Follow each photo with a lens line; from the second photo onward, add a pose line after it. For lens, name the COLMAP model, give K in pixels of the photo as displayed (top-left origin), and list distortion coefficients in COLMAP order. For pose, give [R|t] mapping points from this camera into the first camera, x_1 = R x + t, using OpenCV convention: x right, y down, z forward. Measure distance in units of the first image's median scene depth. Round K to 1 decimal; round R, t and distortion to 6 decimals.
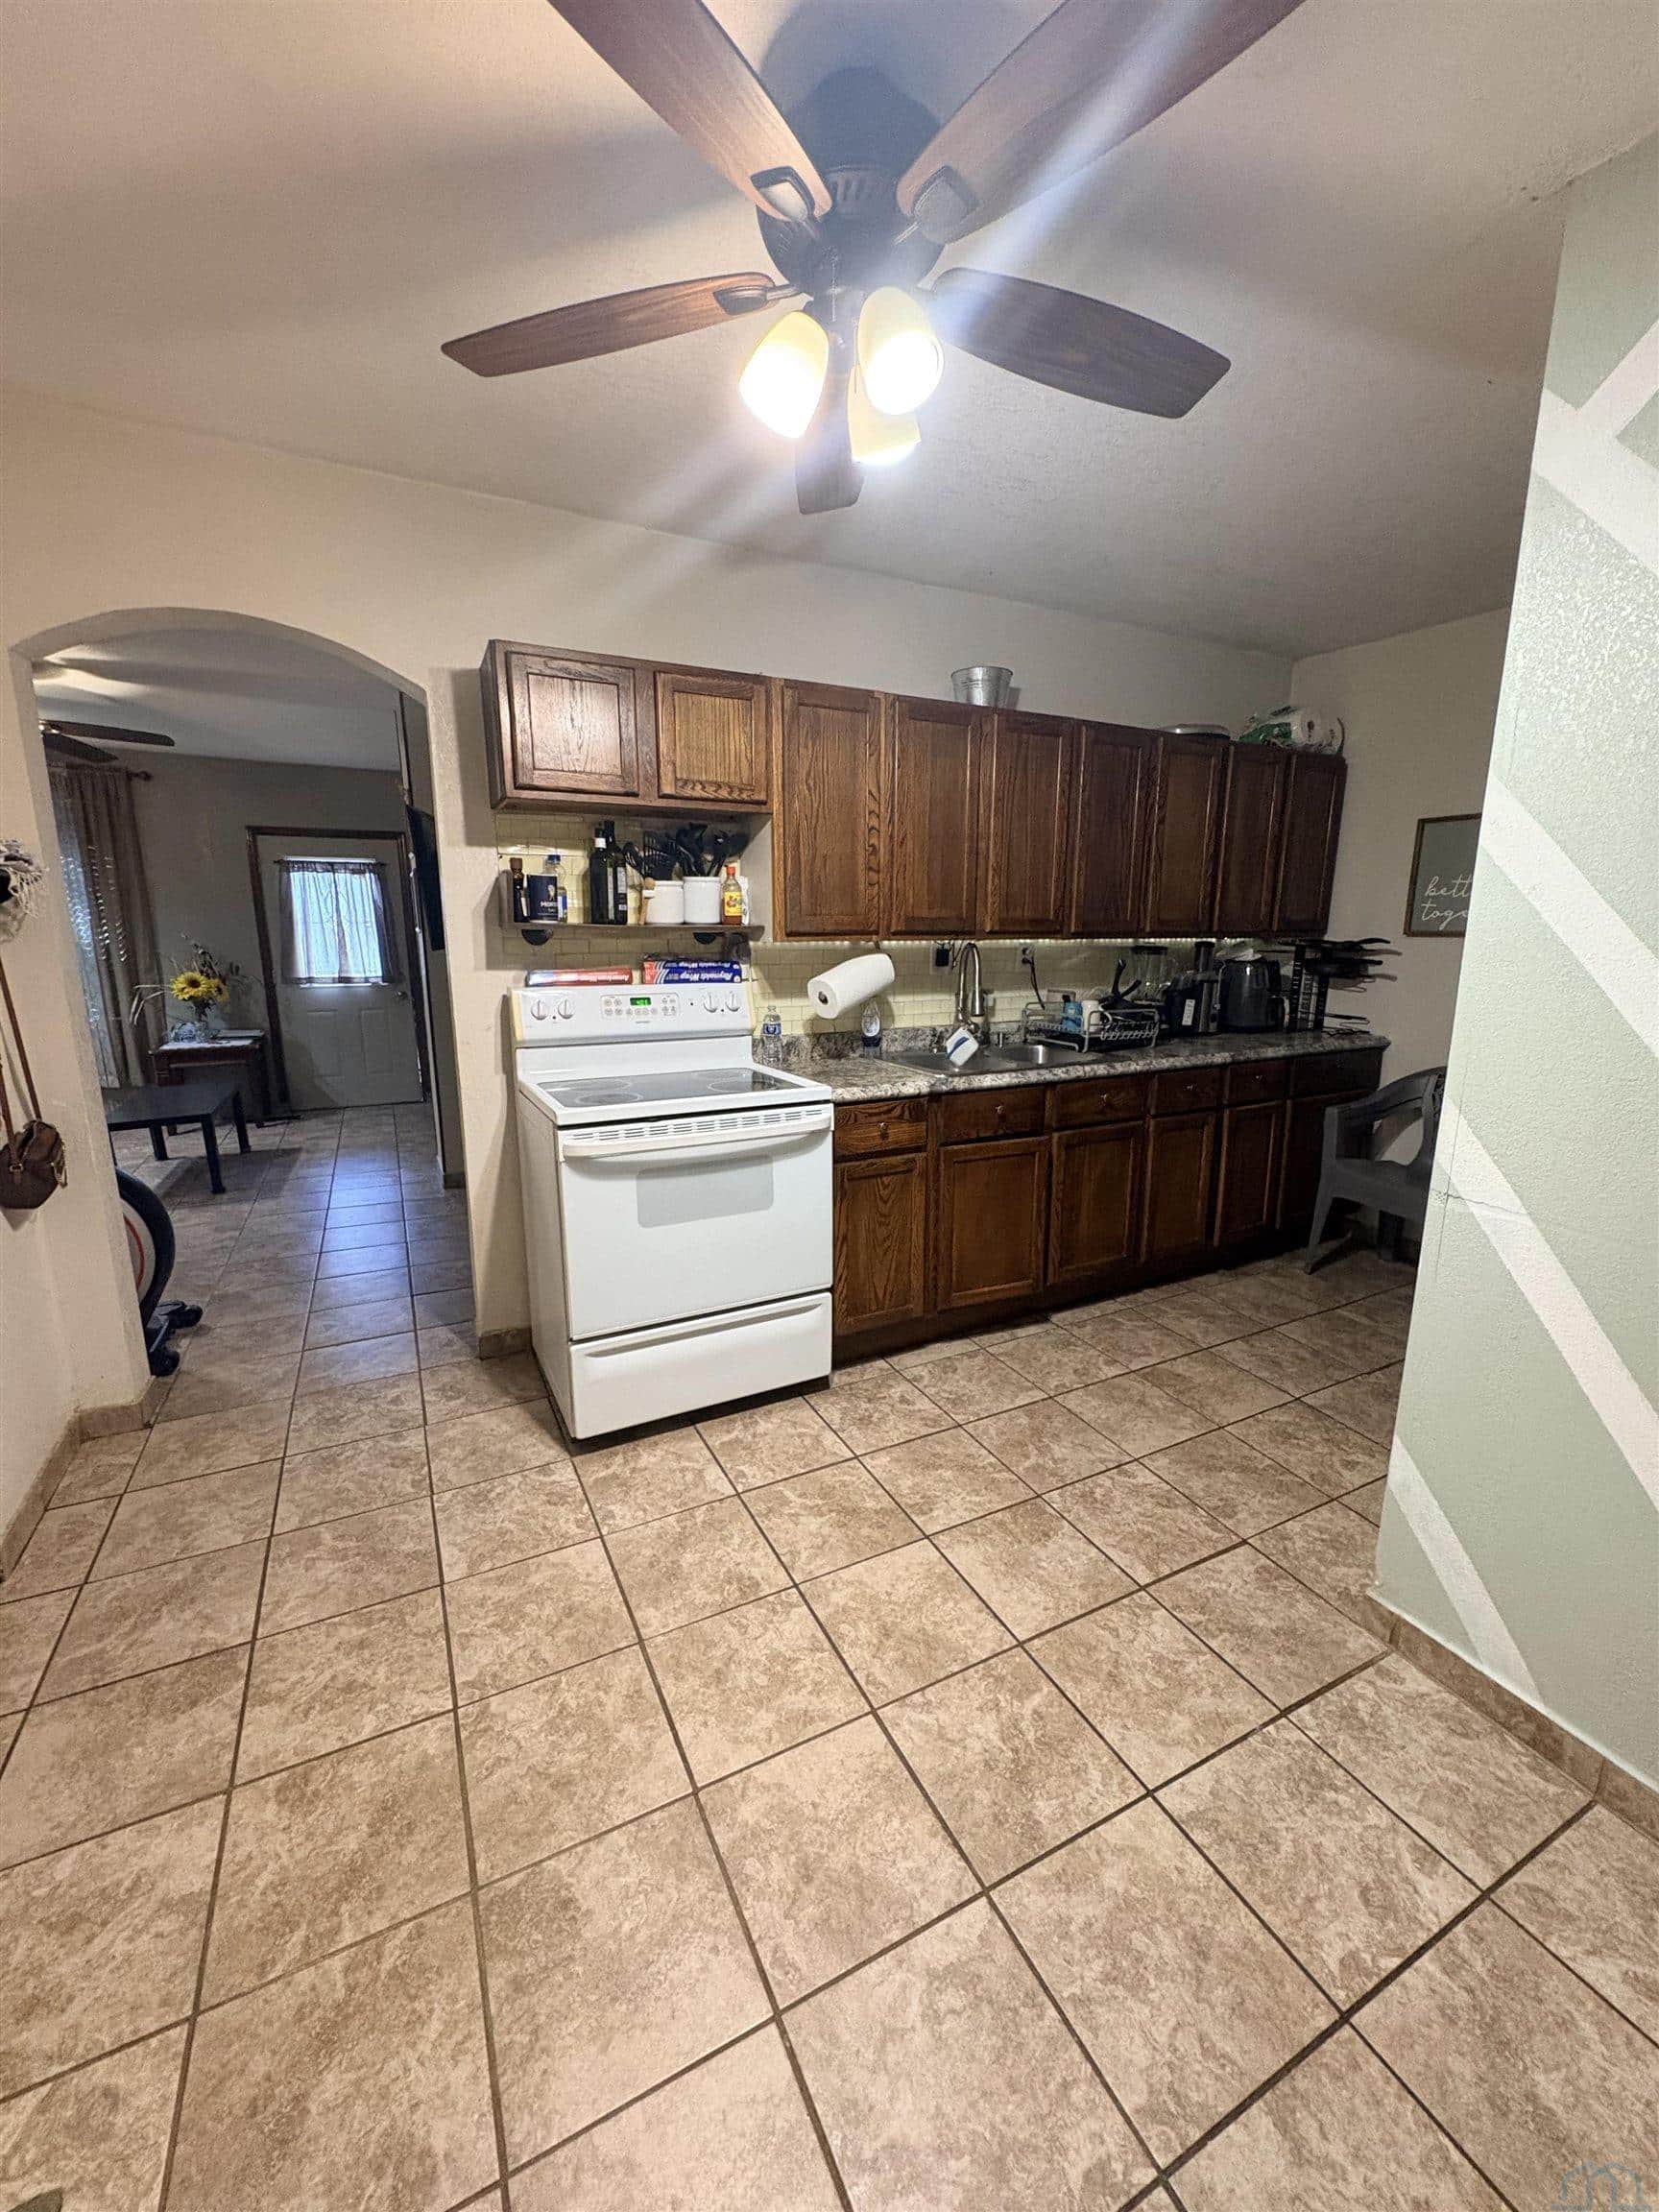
lens RADIAL K [[887.8, 0, 829.3], [0, 887.8, 1097.4], [0, 0, 1]] dist [0.015628, -0.000590]
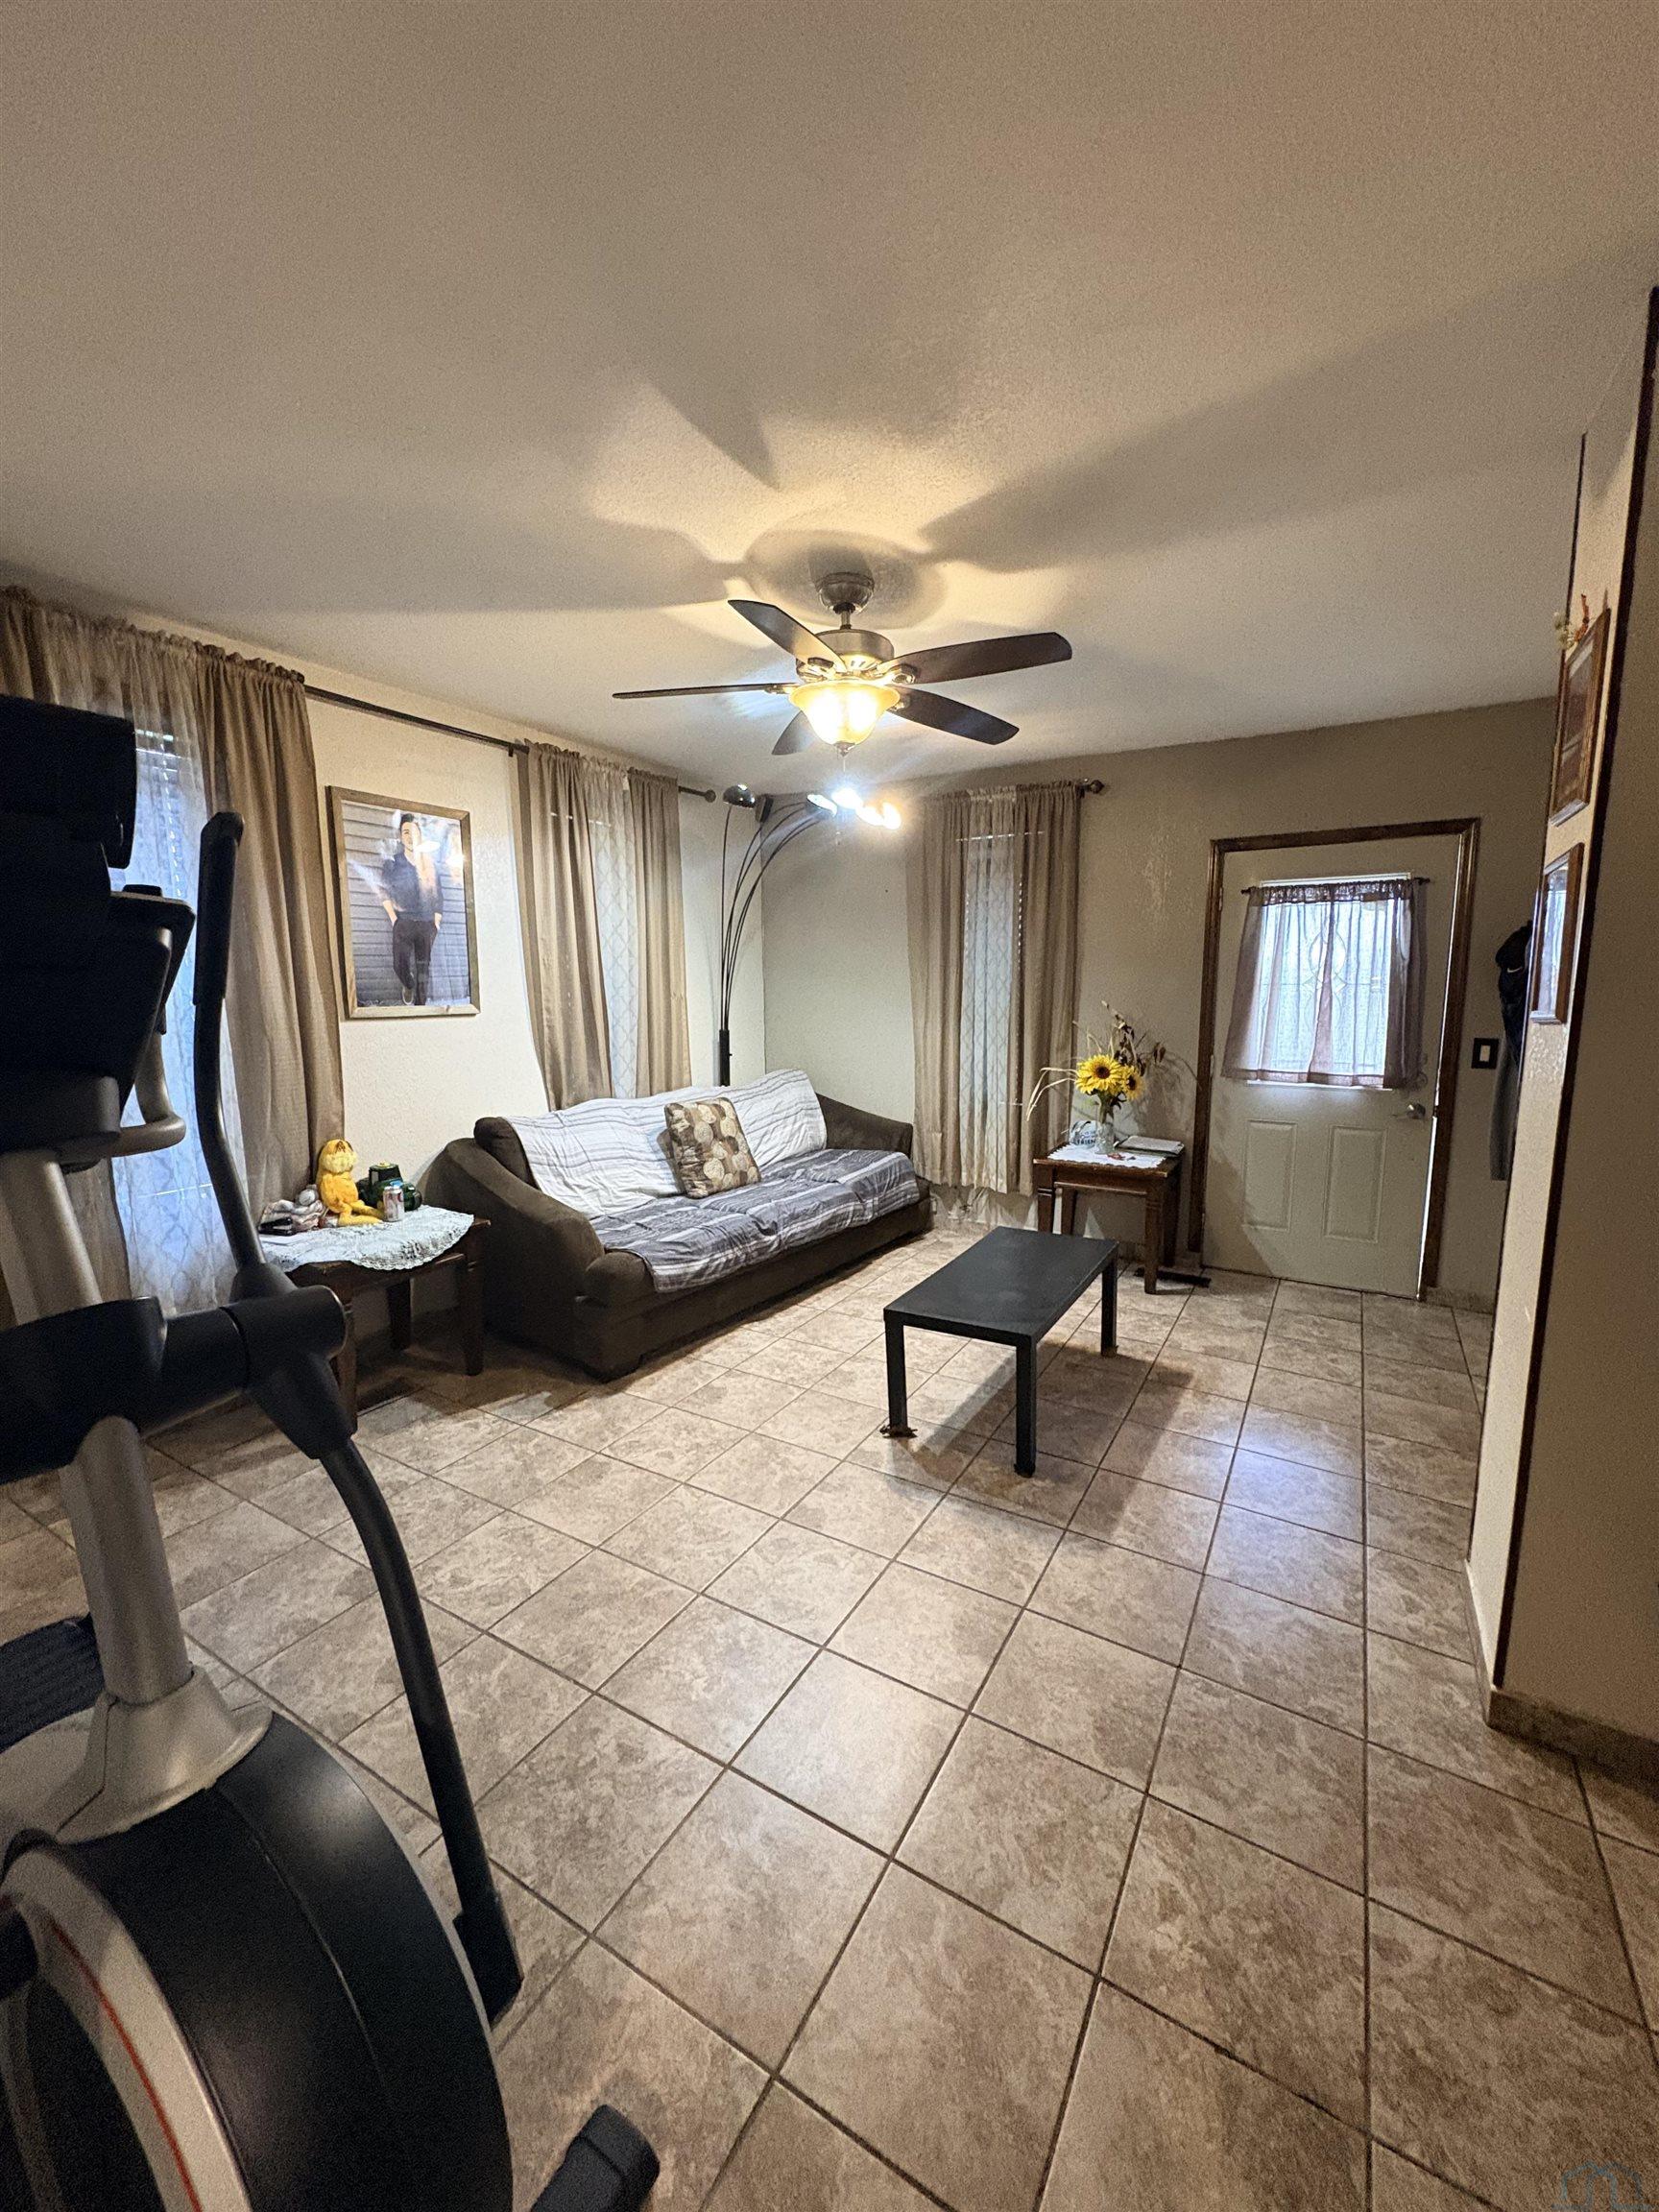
lens RADIAL K [[887.8, 0, 829.3], [0, 887.8, 1097.4], [0, 0, 1]] dist [0.015628, -0.000590]
pose [[0.537979, 0.116537, -0.834864, -0.411336], [-0.154172, 0.987295, 0.038467, -0.172844], [0.828739, 0.108018, 0.549111, 0.754356]]
